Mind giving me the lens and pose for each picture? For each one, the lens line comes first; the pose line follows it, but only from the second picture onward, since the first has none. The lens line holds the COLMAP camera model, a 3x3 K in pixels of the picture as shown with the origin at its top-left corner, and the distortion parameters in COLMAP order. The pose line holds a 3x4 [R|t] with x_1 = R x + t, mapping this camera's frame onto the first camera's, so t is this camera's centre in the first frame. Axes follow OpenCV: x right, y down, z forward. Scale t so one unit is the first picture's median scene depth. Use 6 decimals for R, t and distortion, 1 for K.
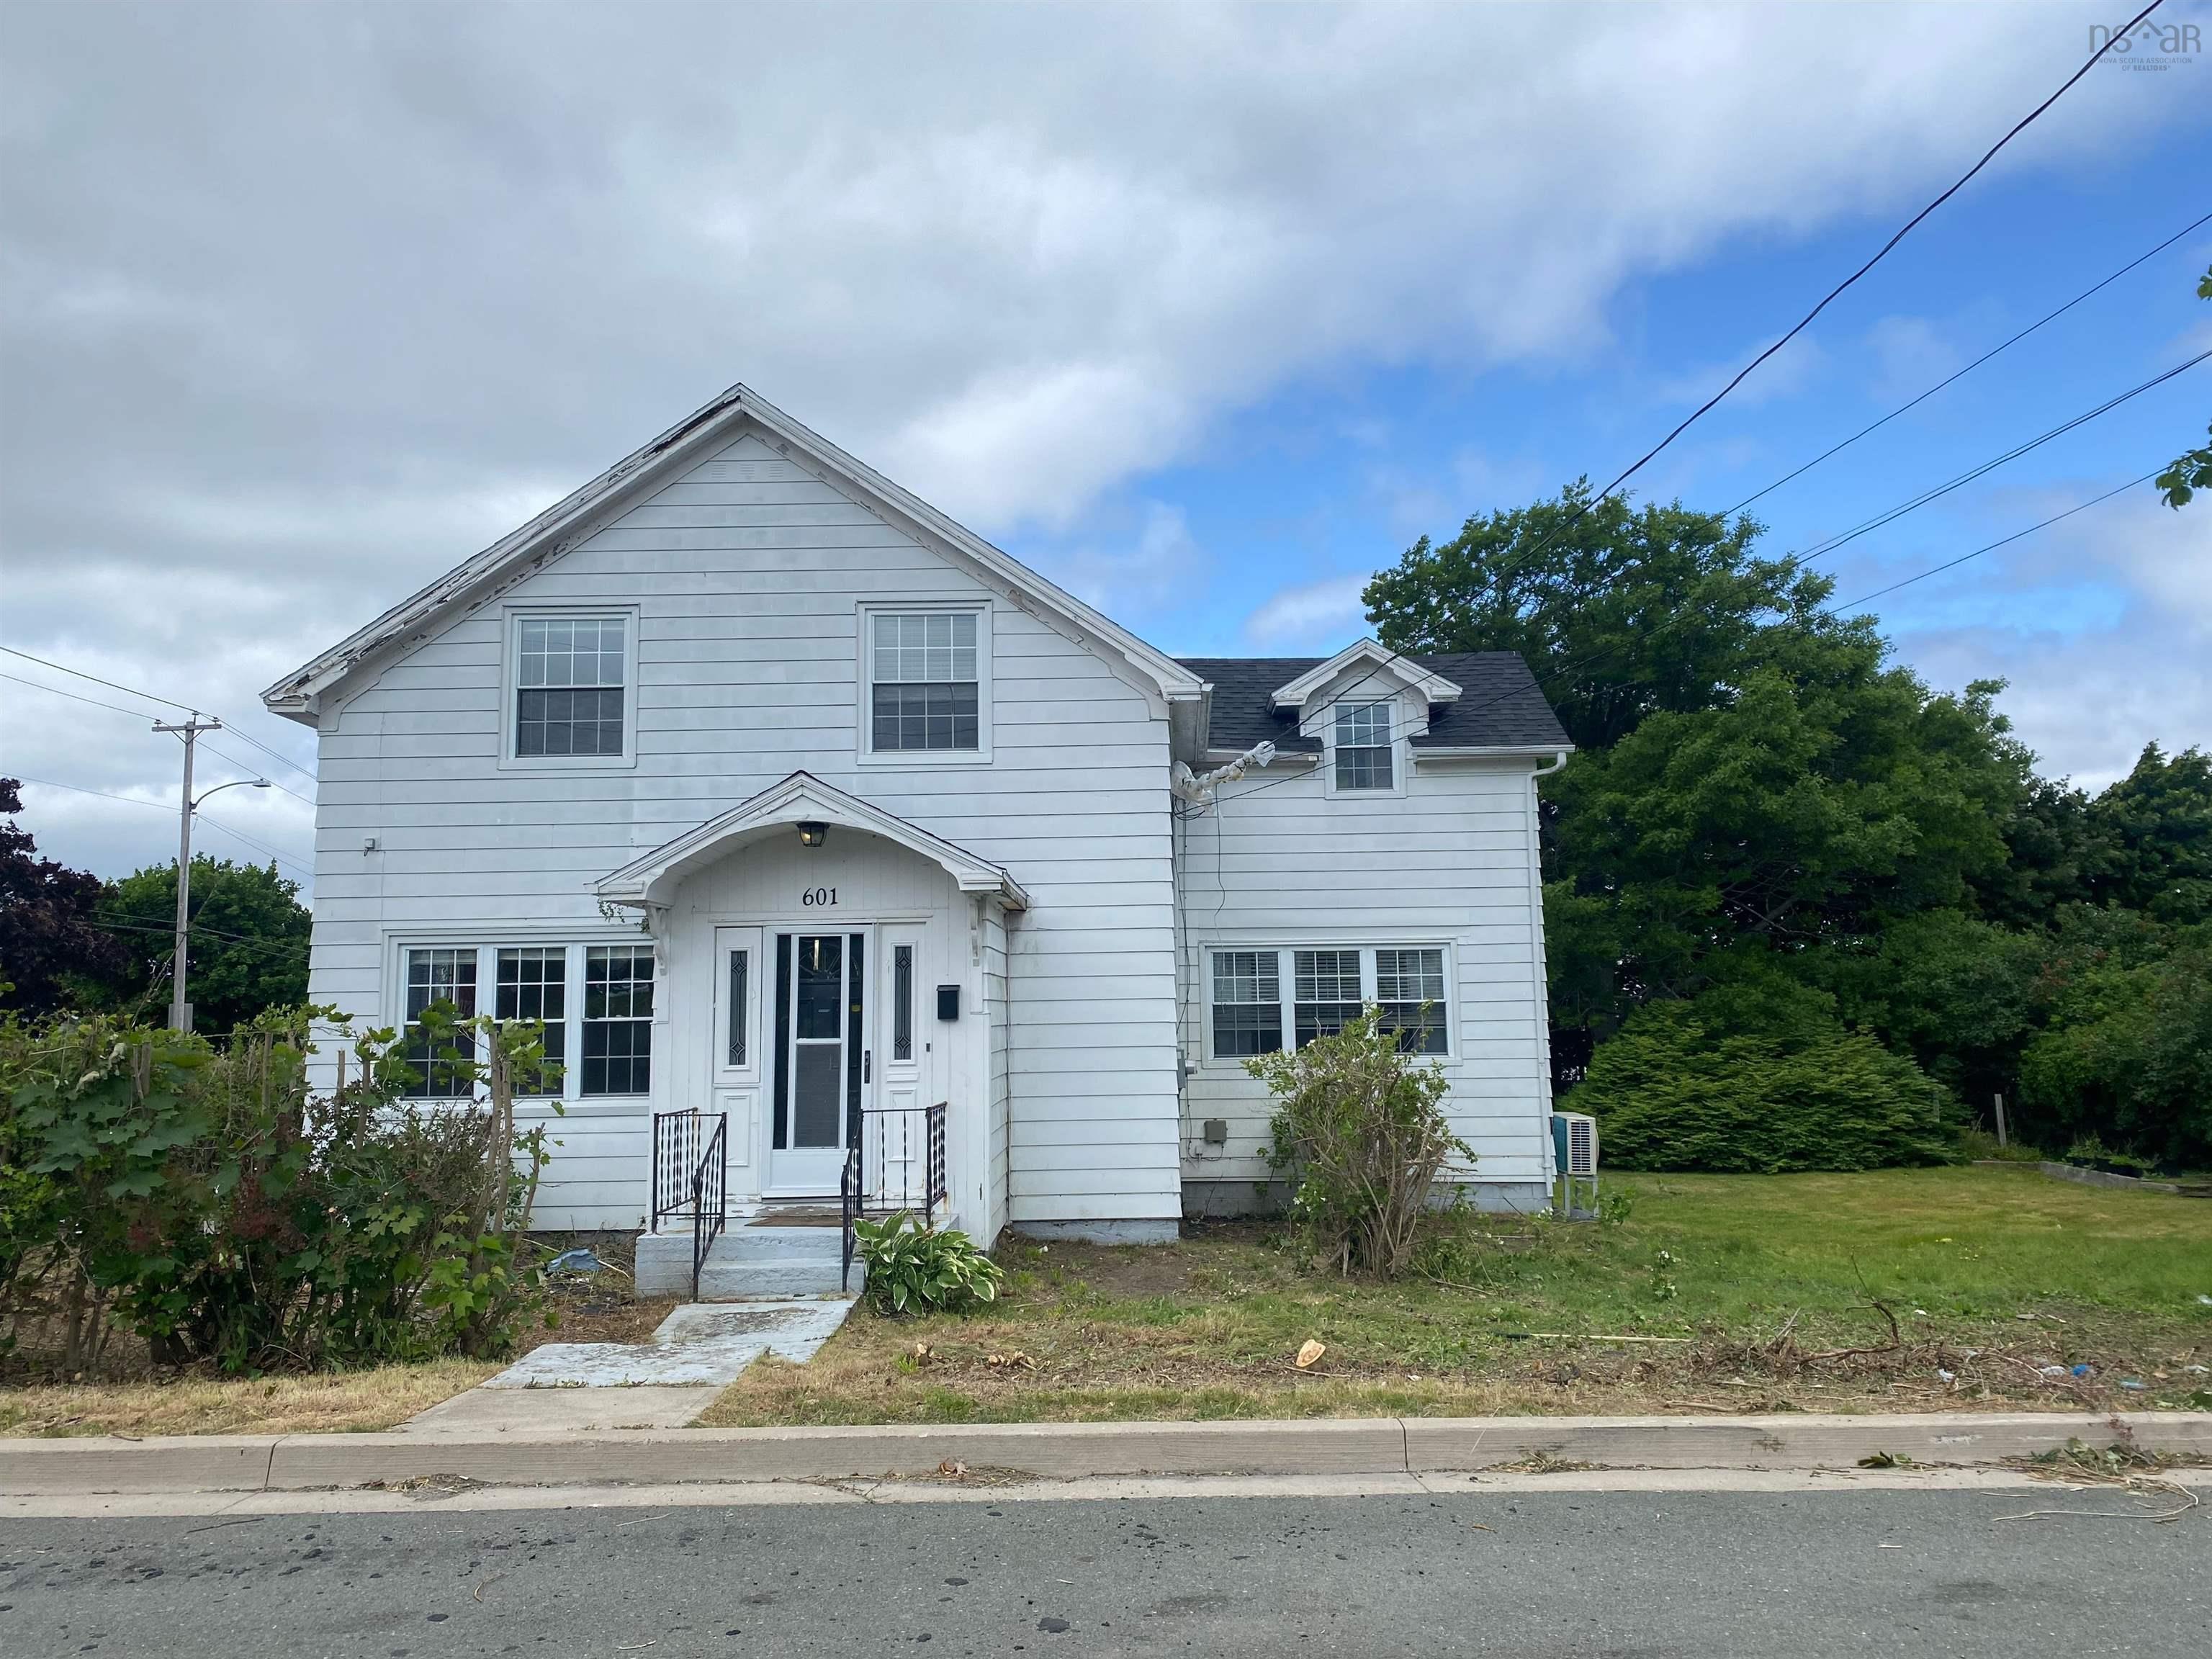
lens RADIAL K [[1681.7, 0, 1106.0], [0, 1681.7, 829.5], [0, 0, 1]] dist [0.000082, 0.000561]
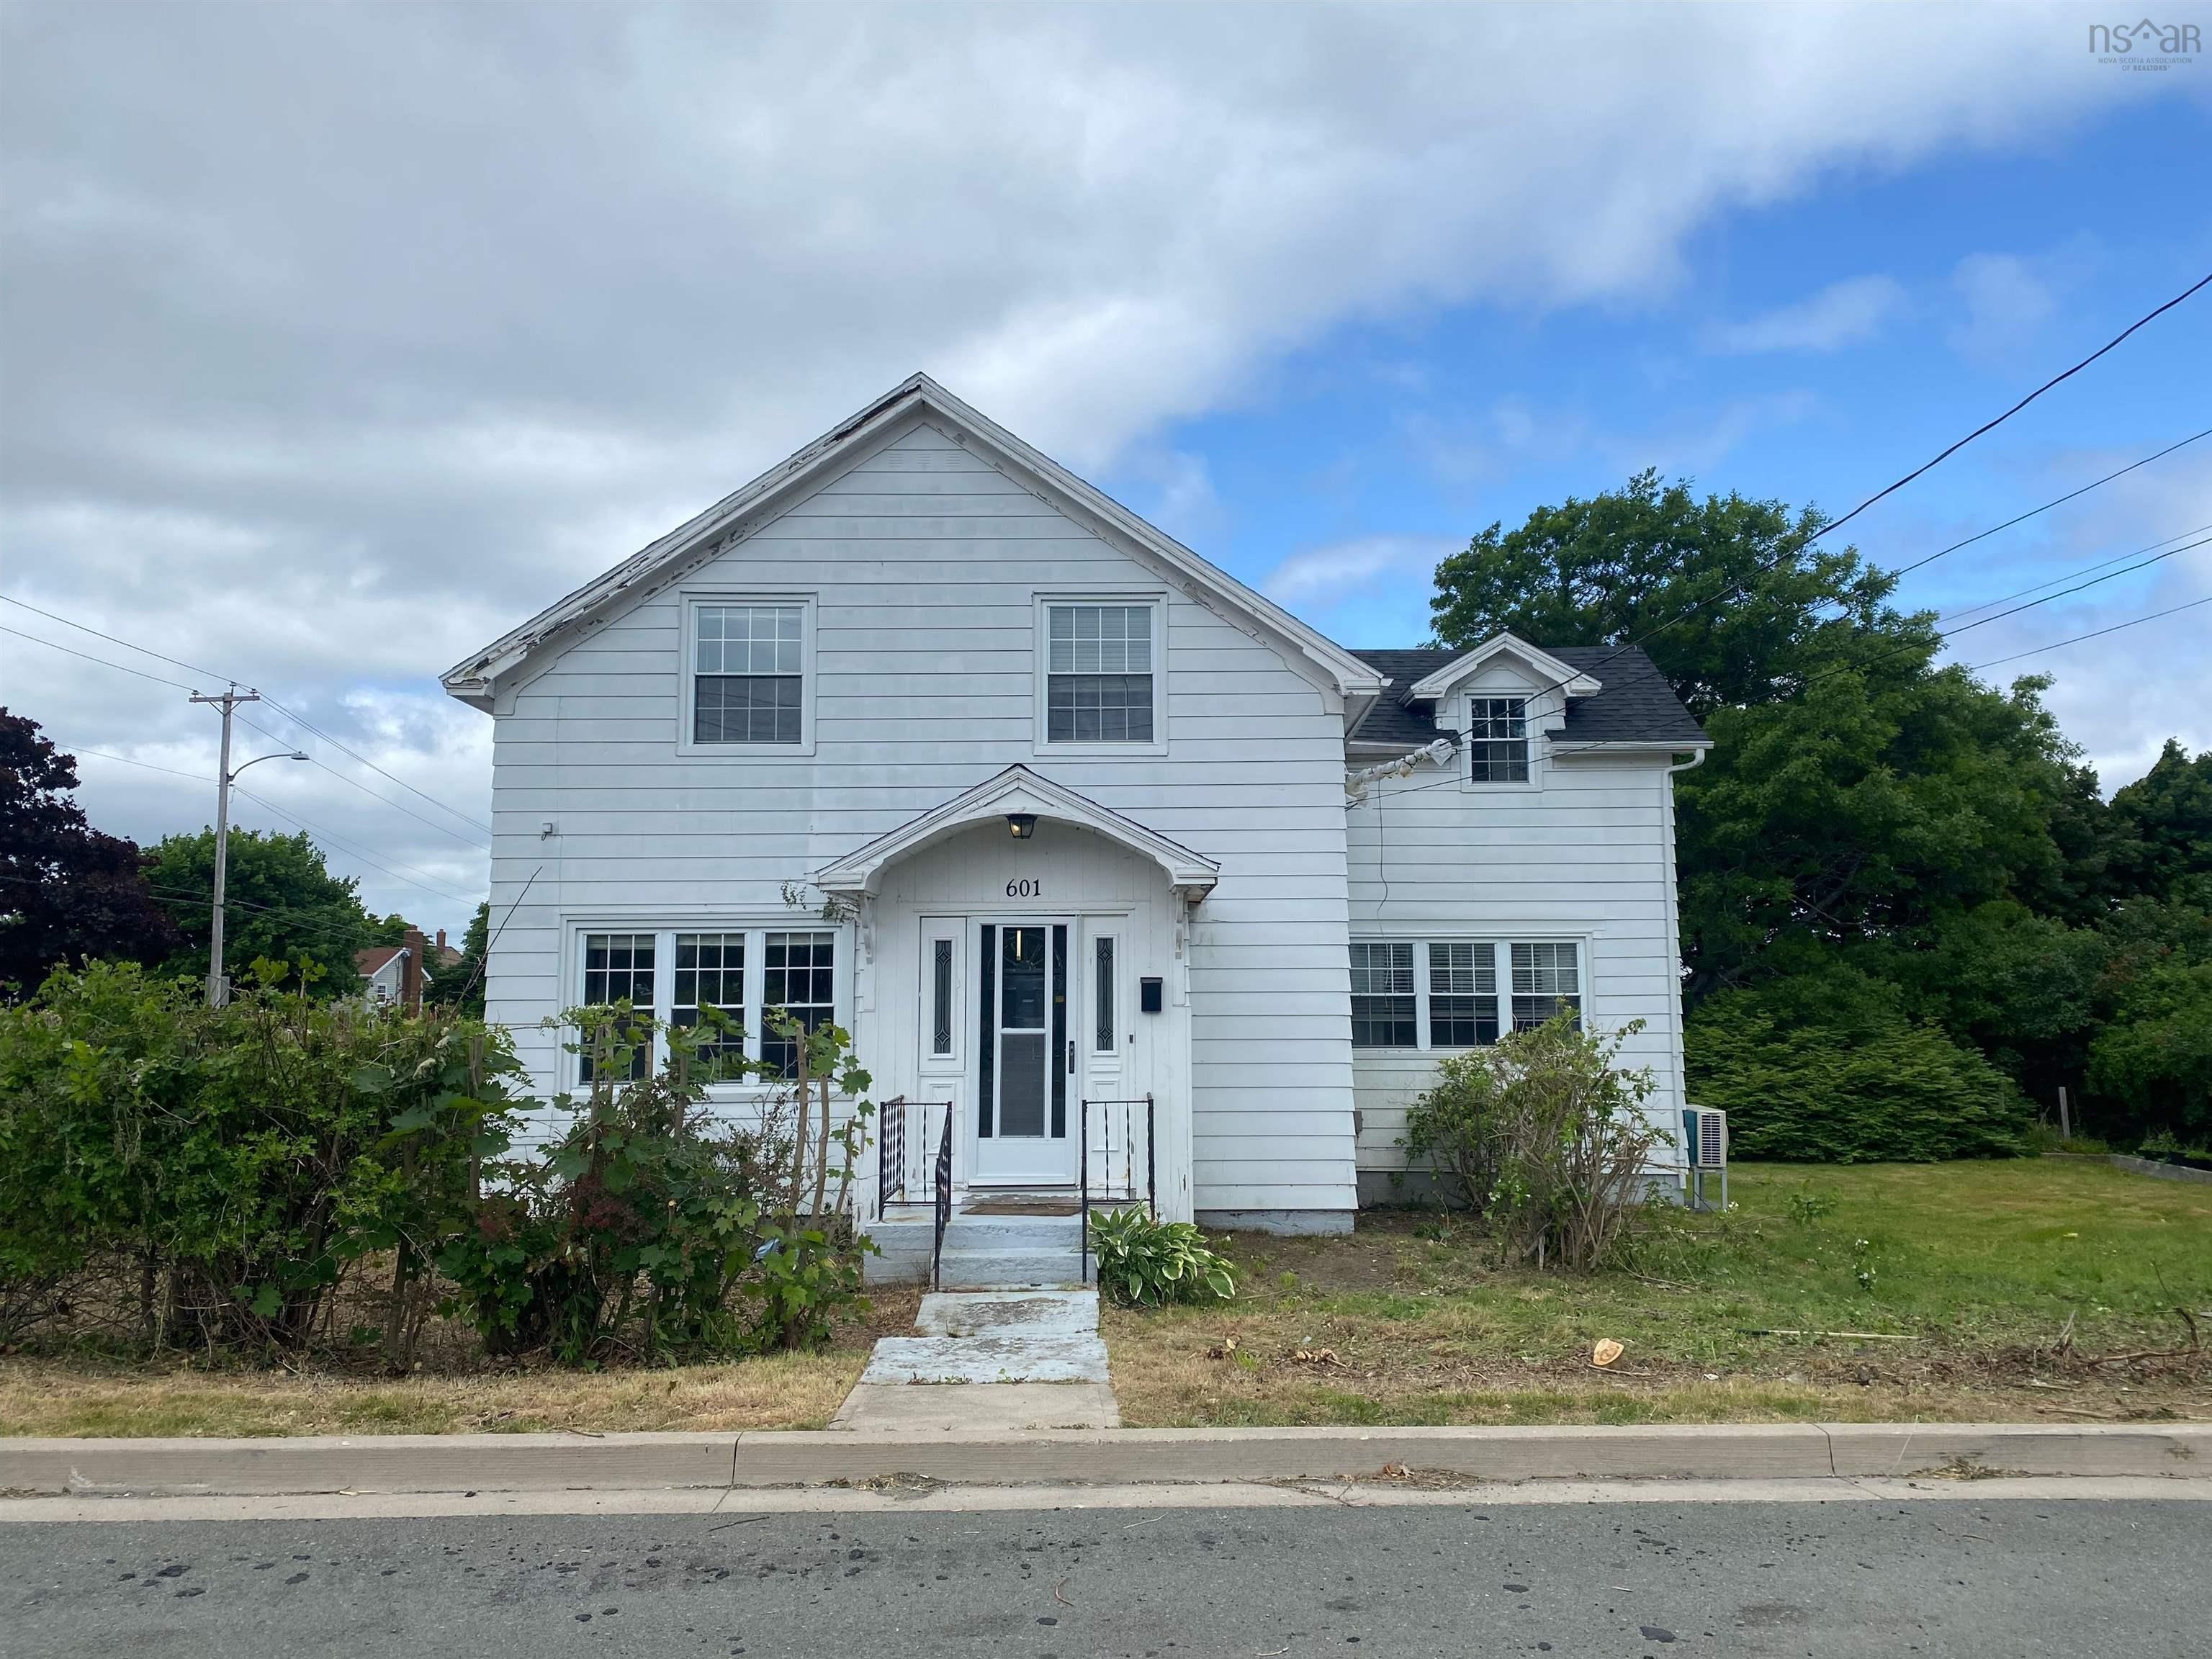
lens RADIAL K [[1674.8, 0, 1106.0], [0, 1674.8, 829.5], [0, 0, 1]] dist [0.005322, -0.011441]
pose [[0.999883, 0.011965, 0.009529, -0.112408], [-0.012087, 0.999845, 0.012812, -0.007282], [-0.009374, -0.012925, 0.999873, -0.002239]]
